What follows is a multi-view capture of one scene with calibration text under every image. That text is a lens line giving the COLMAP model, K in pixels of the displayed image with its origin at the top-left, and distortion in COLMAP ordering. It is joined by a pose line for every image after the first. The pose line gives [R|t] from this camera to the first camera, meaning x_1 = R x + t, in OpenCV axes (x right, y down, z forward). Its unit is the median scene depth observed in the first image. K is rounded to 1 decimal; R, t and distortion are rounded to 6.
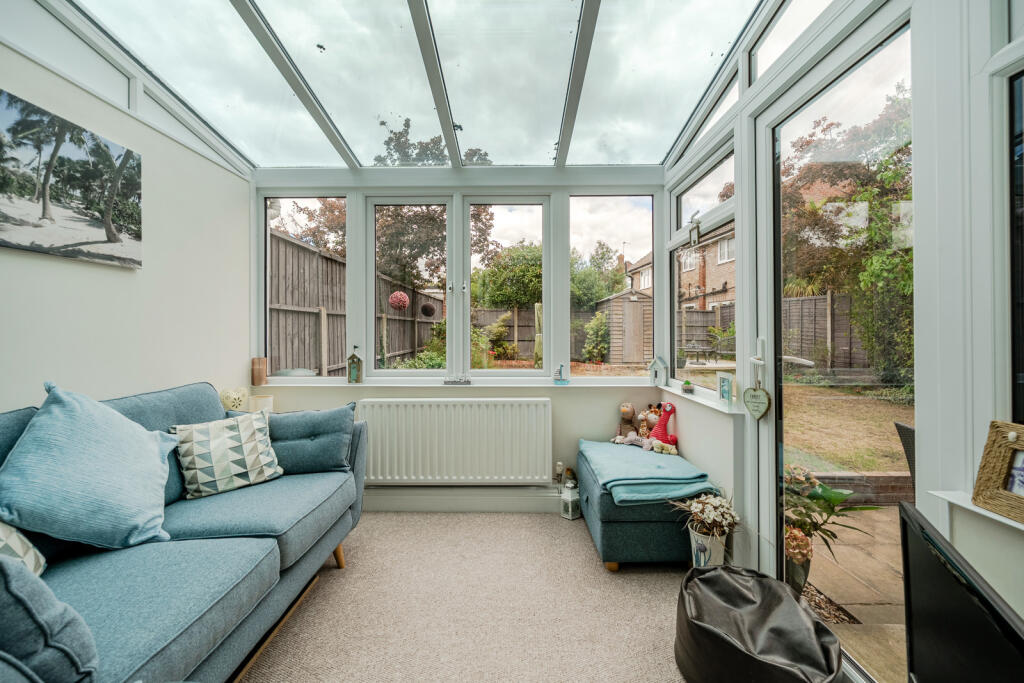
lens RADIAL K [[407.4, 0, 511.0], [0, 407.4, 336.9], [0, 0, 1]] dist [-0.001588, -0.000178]
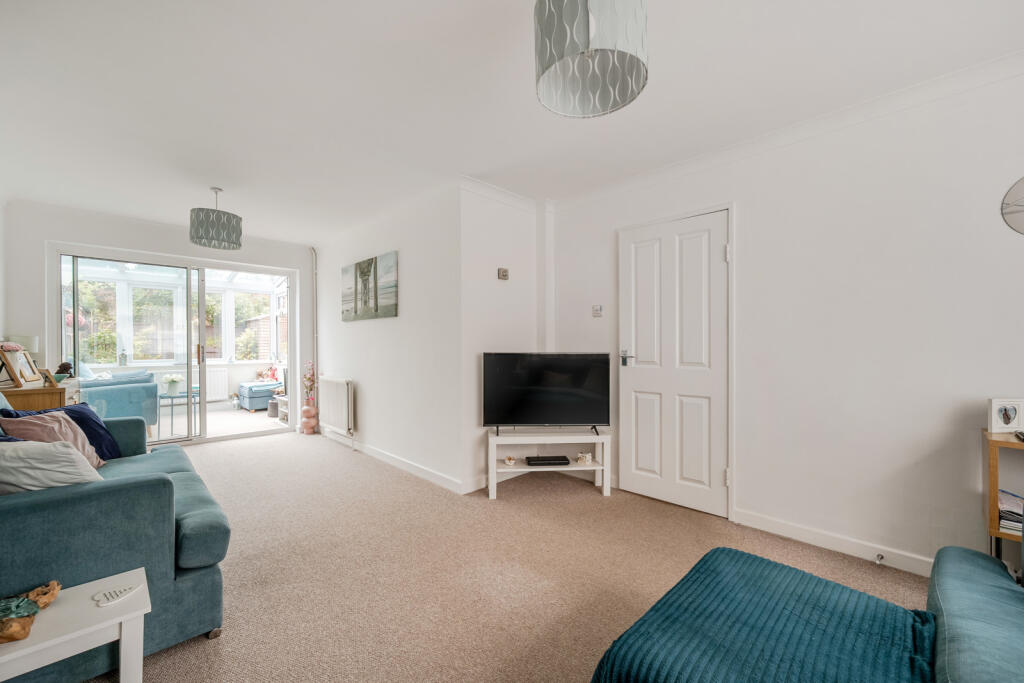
lens RADIAL K [[407.4, 0, 507.7], [0, 407.4, 346.9], [0, 0, 1]] dist [-0.001588, -0.000178]
pose [[0.711541, -0.003730, 0.702635, -0.478479], [0.009970, 0.999939, -0.004789, 0.040961], [-0.702574, 0.010413, 0.711534, -2.241274]]
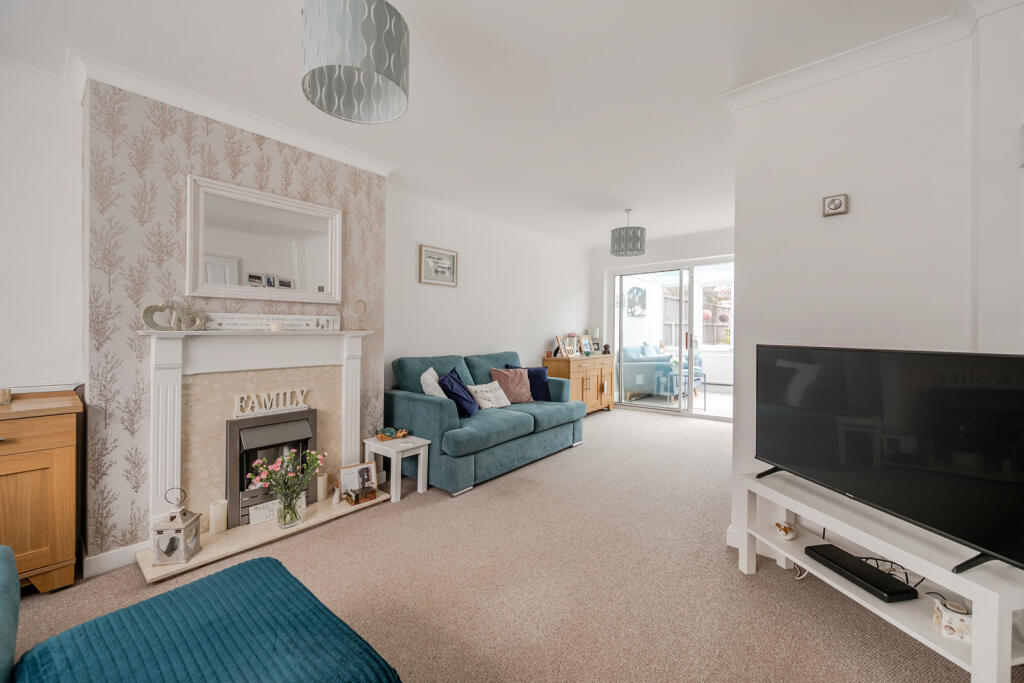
lens RADIAL K [[407.4, 0, 505.2], [0, 407.4, 336.7], [0, 0, 1]] dist [-0.001588, -0.000178]
pose [[0.764206, 0.008105, -0.644921, 0.500208], [-0.008826, 0.999959, 0.002109, 0.032629], [0.644912, 0.004081, 0.764246, -2.243713]]
